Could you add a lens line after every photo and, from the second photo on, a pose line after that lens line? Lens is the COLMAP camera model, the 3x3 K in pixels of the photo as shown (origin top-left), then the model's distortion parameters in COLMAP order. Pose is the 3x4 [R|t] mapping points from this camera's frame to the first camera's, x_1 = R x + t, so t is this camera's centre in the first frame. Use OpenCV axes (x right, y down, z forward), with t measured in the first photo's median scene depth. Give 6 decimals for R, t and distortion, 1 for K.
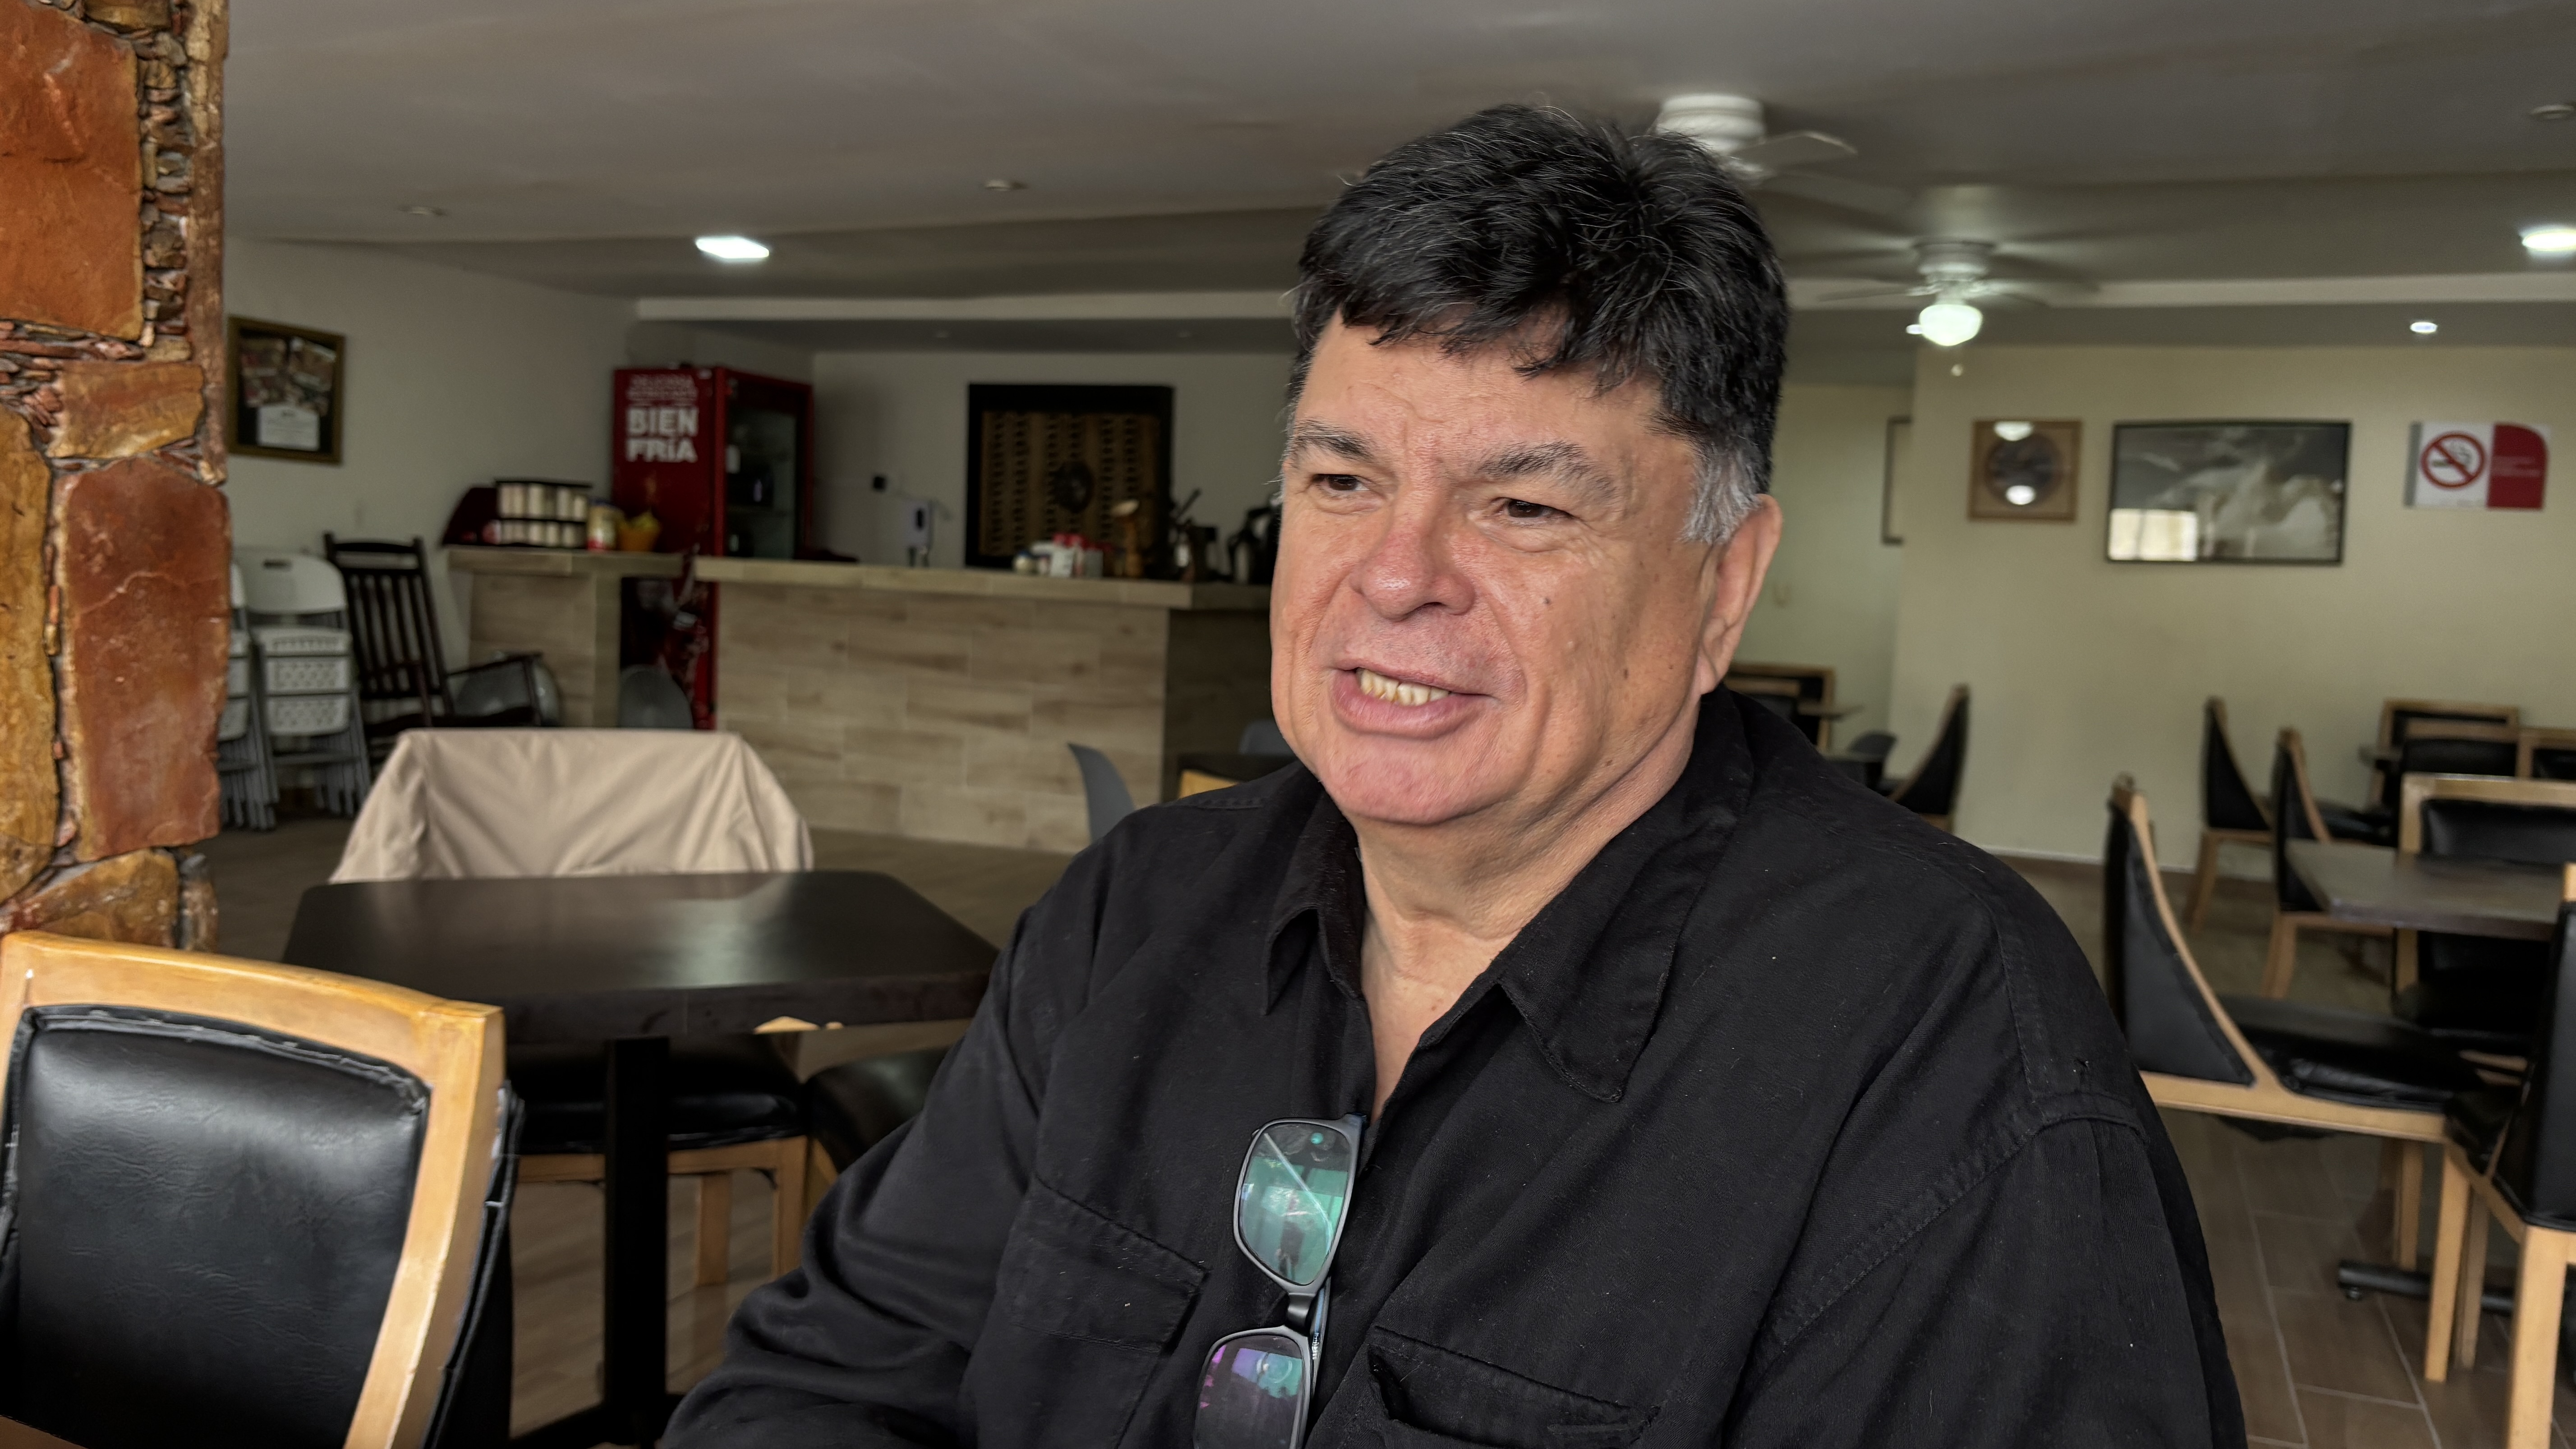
lens RADIAL K [[1983.4, 0, 1288.0], [0, 1983.4, 724.5], [0, 0, 1]] dist [0.001385, 0.000252]
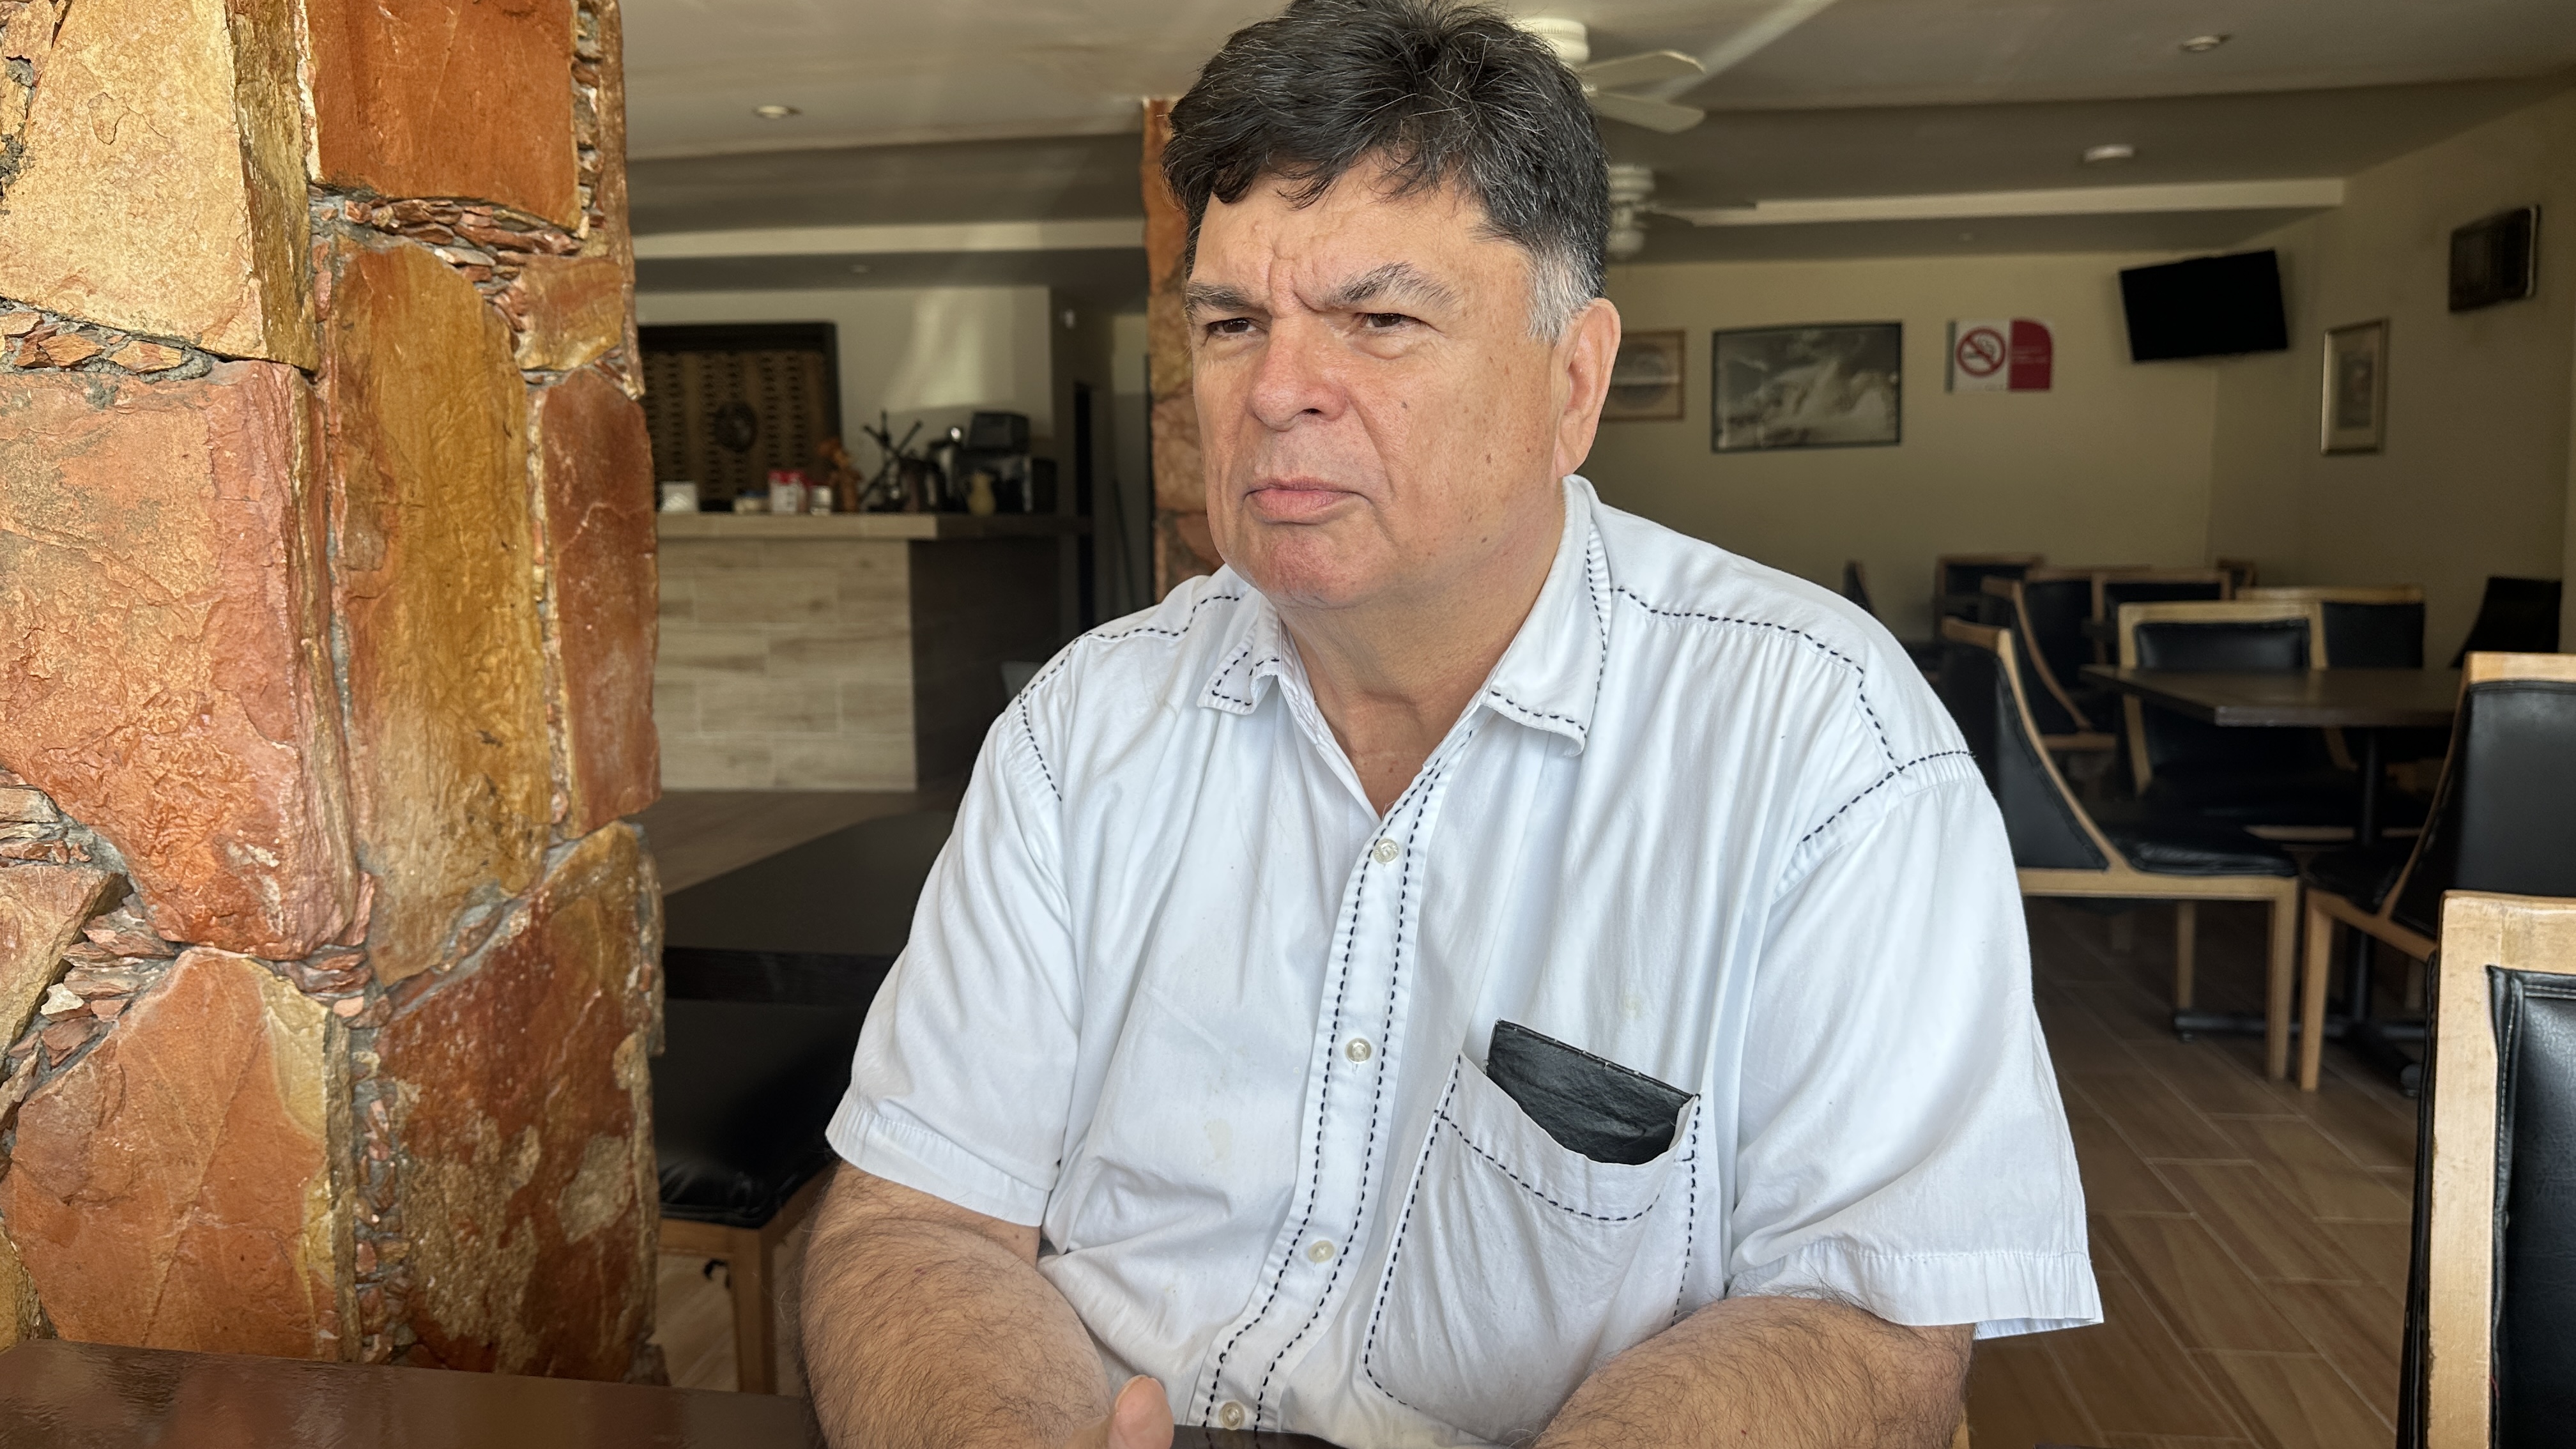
lens RADIAL K [[1838.4, 0, 1279.3], [0, 1838.4, 716.1], [0, 0, 1]] dist [0.062230, -0.103420]
pose [[0.957556, -0.085015, 0.275424, -0.511004], [0.074440, 0.996038, 0.048643, -0.000987], [-0.278469, -0.026075, 0.960091, 0.134456]]
